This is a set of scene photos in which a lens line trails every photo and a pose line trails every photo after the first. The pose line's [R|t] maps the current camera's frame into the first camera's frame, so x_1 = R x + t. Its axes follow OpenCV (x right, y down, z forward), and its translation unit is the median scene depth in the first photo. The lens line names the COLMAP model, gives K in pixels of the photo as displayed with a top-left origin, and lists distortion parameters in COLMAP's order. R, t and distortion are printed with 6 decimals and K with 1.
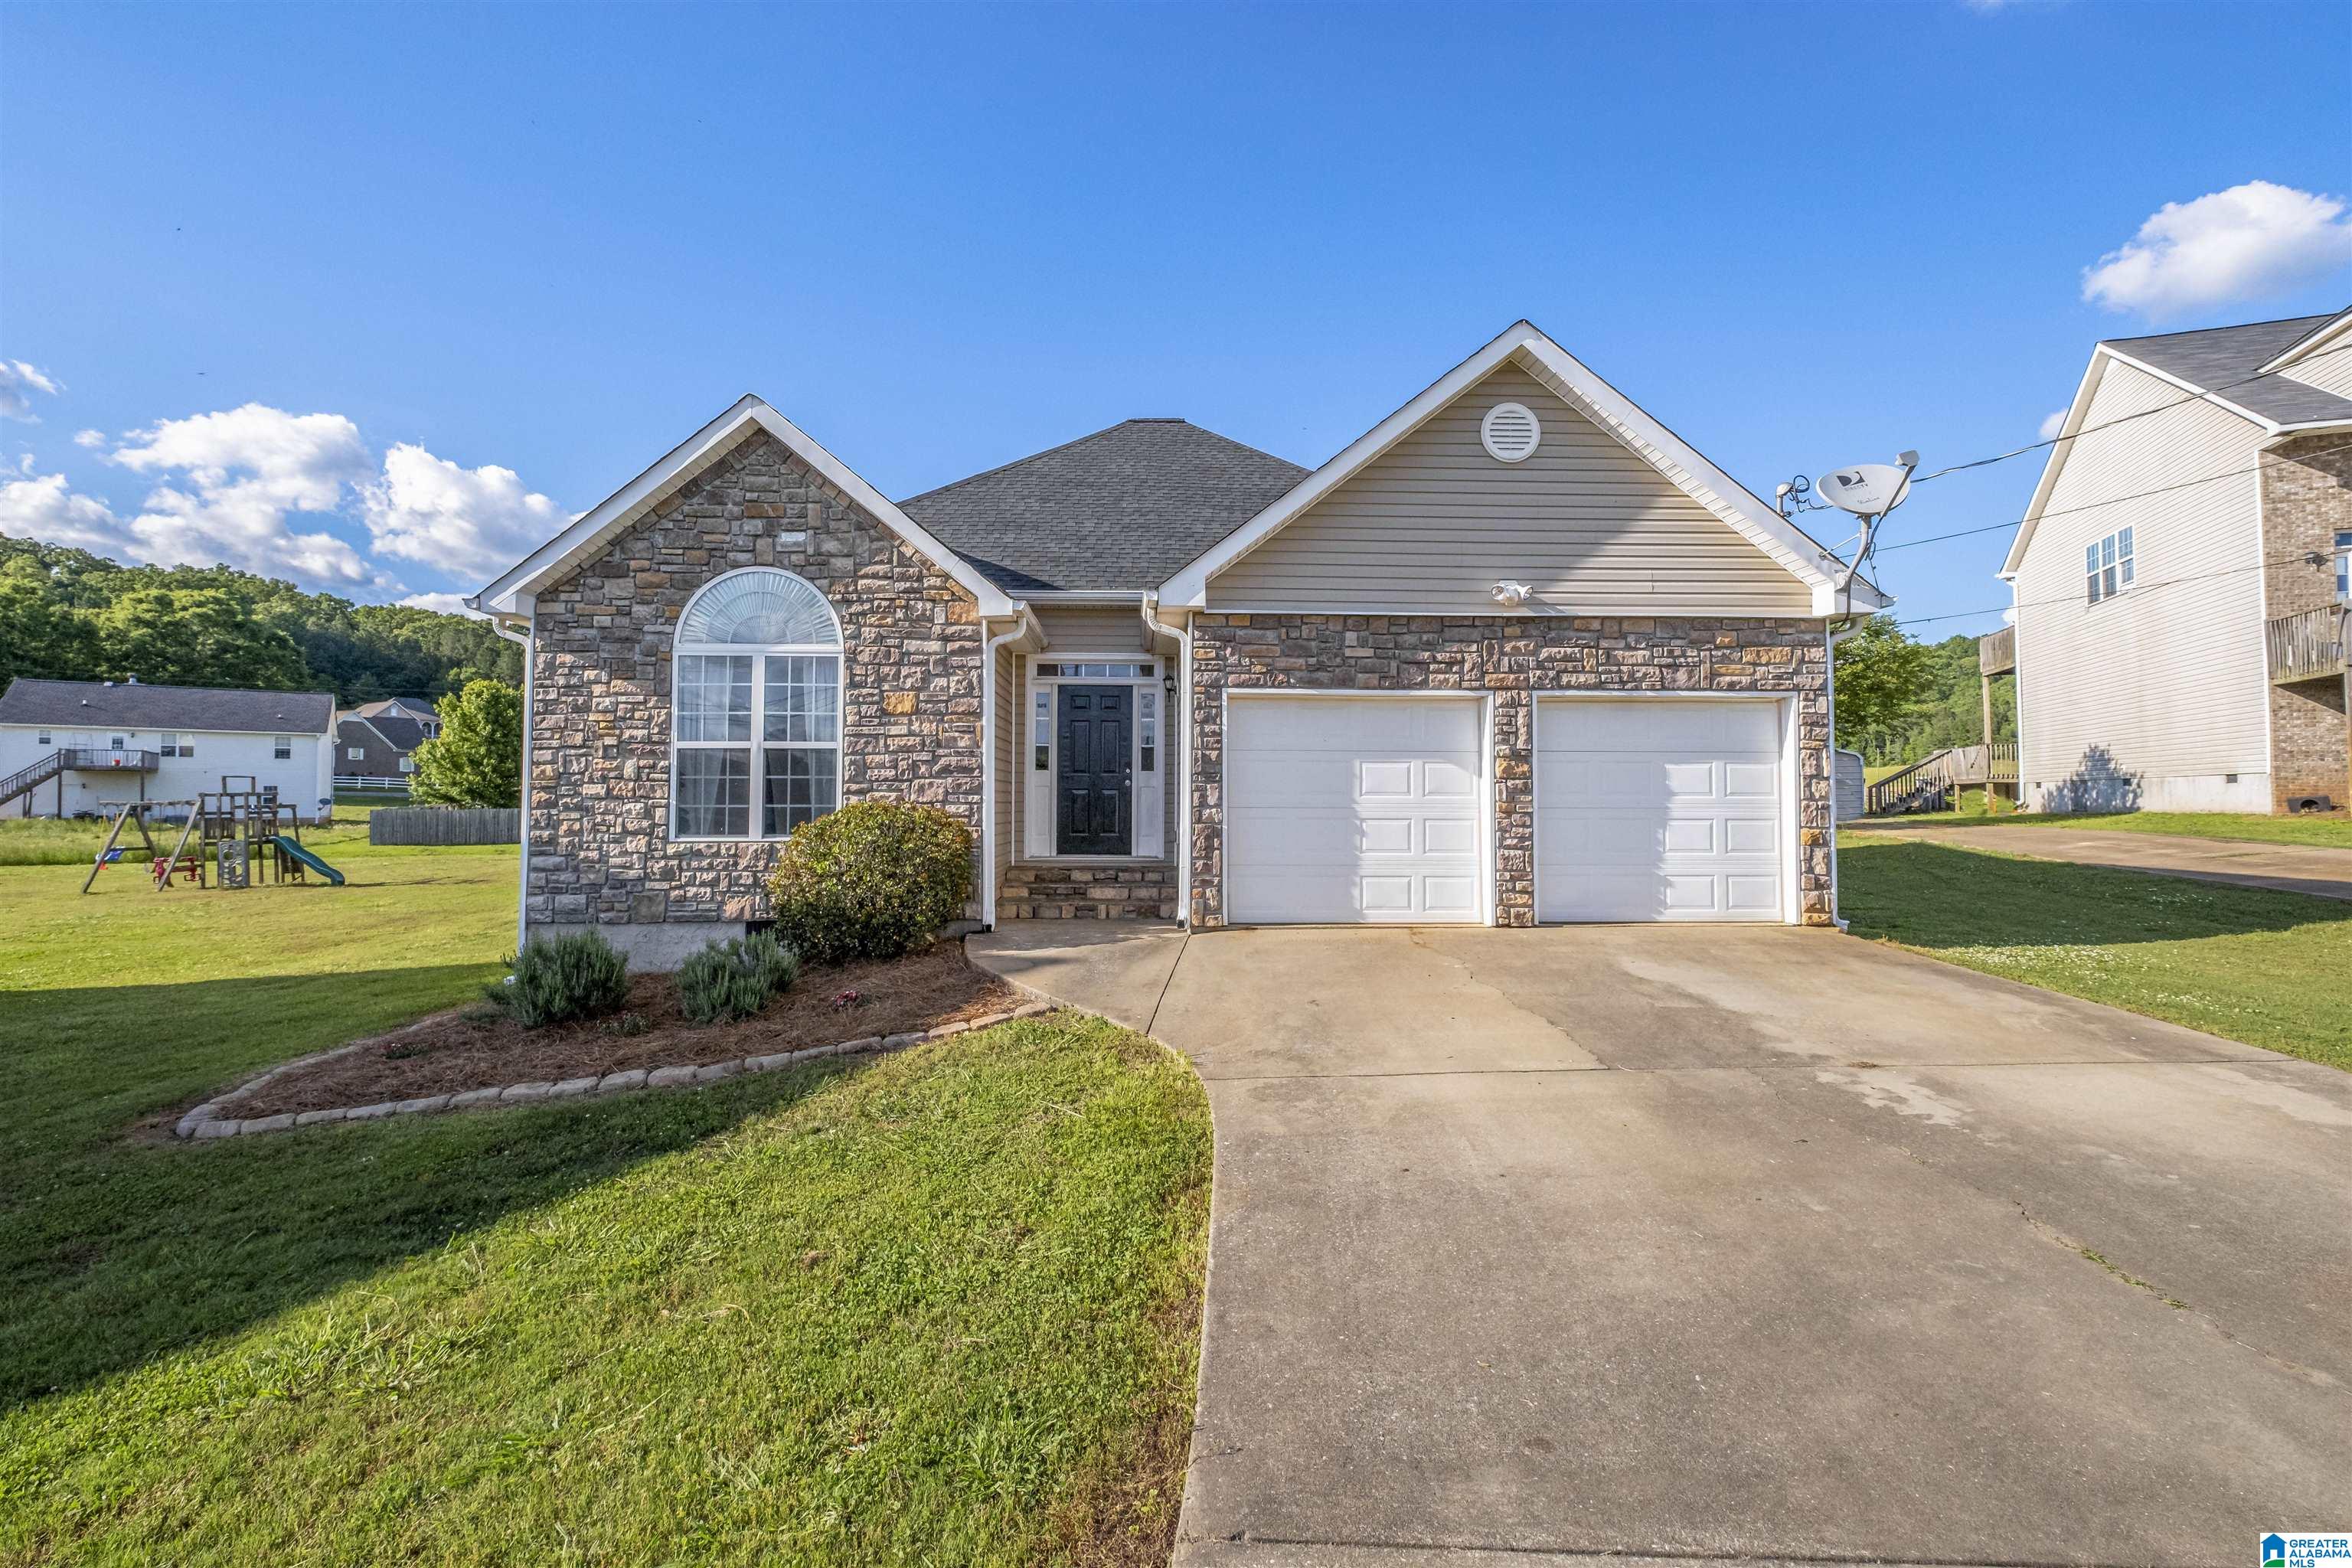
lens RADIAL K [[1040.4, 0, 1176.6], [0, 1040.4, 764.6], [0, 0, 1]] dist [-0.005741, -0.000692]
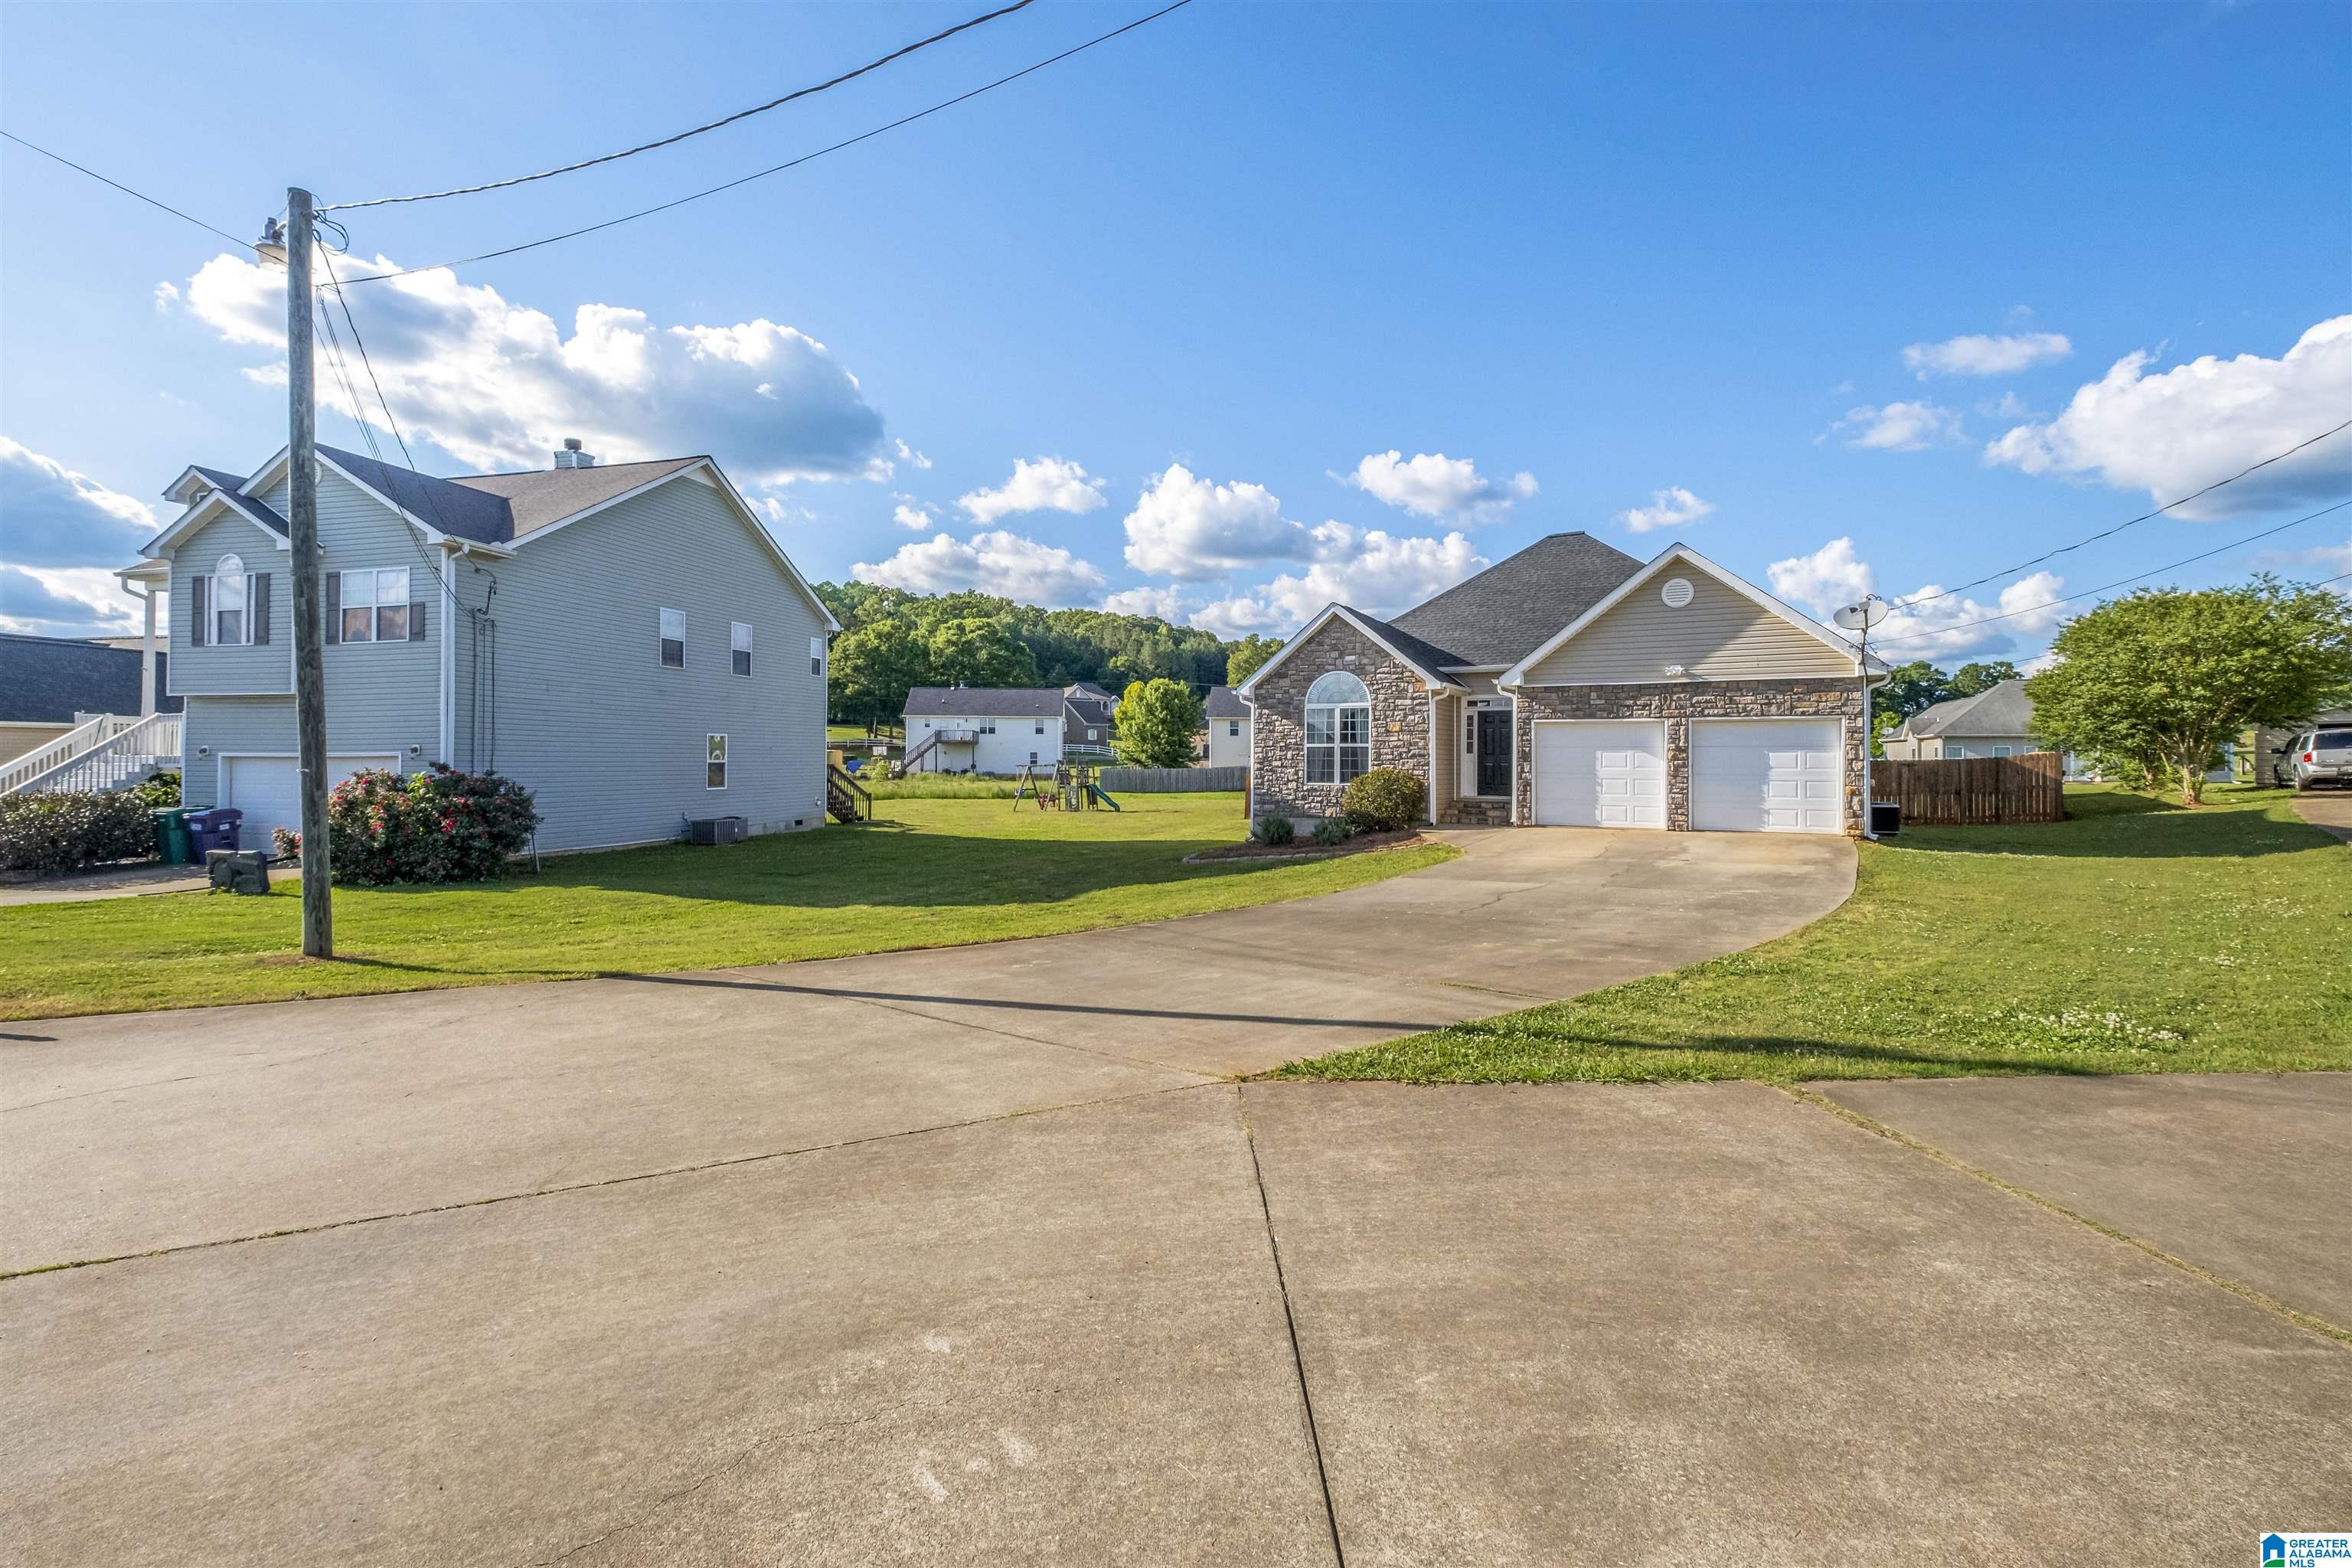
lens RADIAL K [[1040.4, 0, 1180.7], [0, 1040.4, 768.2], [0, 0, 1]] dist [-0.005741, -0.000692]
pose [[0.861437, 0.005983, -0.507829, 0.508680], [0.015023, 0.999193, 0.037256, -0.061168], [0.507642, -0.039723, 0.860652, -1.261111]]
